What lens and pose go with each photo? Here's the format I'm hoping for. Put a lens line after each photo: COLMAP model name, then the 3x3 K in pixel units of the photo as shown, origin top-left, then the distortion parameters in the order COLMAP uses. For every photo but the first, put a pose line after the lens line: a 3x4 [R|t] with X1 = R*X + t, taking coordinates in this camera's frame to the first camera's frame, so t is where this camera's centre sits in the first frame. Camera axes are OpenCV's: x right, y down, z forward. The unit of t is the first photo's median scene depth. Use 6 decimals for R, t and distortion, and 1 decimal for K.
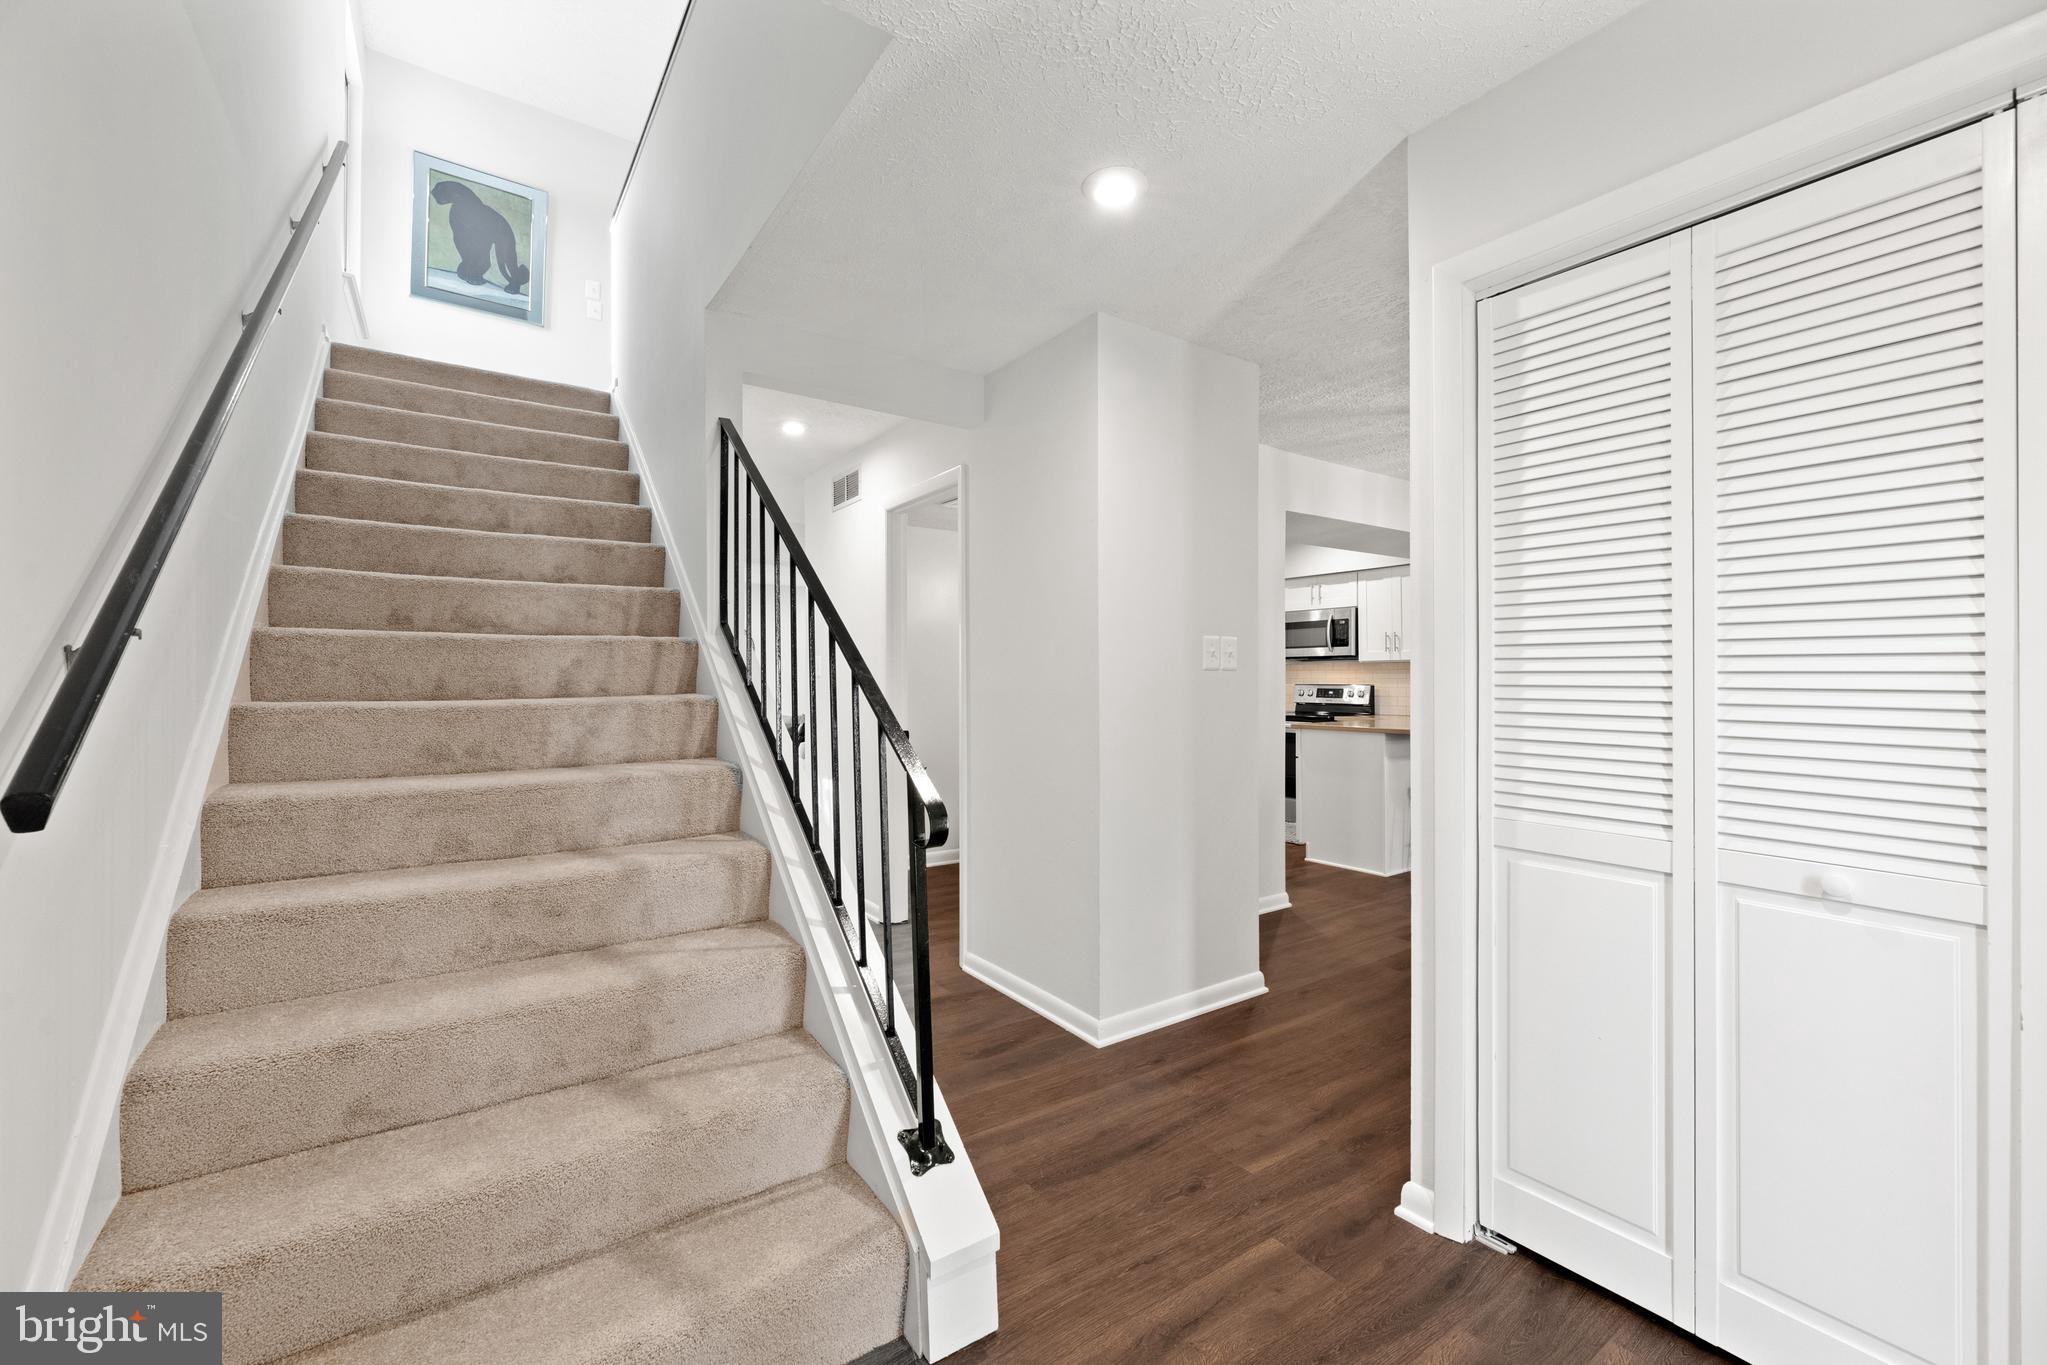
lens RADIAL K [[828.0, 0, 1024.3], [0, 828.0, 679.6], [0, 0, 1]] dist [0.001585, 0.000123]
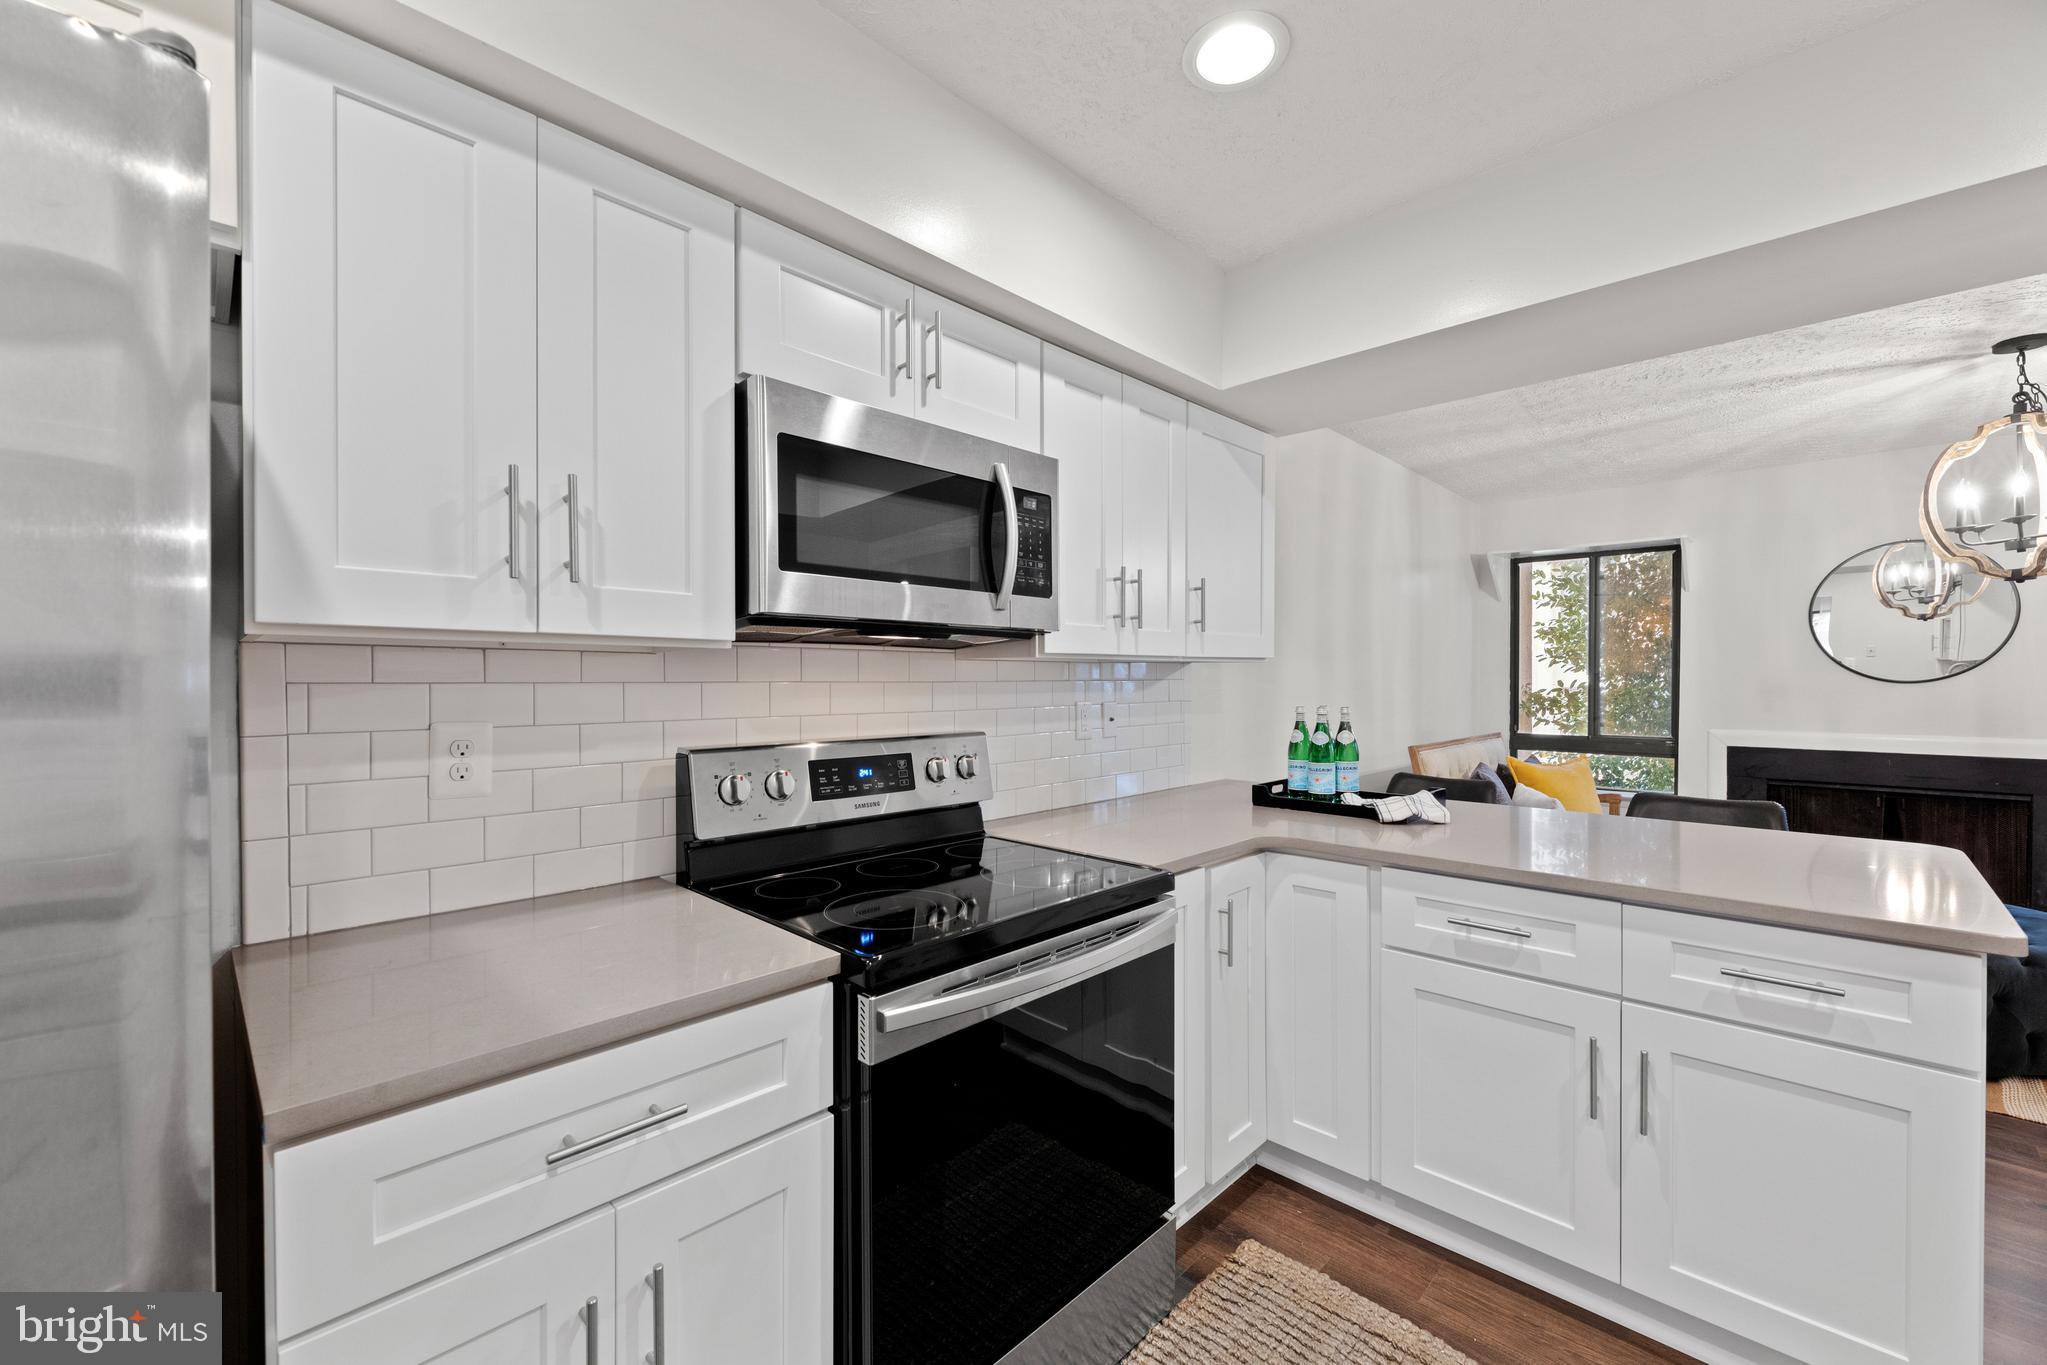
lens RADIAL K [[828.0, 0, 1024.1], [0, 828.0, 686.0], [0, 0, 1]] dist [0.001585, 0.000123]
pose [[-0.182720, -0.000475, 0.983165, 0.122626], [0.004532, 0.999989, 0.001325, -0.011057], [-0.983154, 0.004698, -0.182716, 1.033641]]
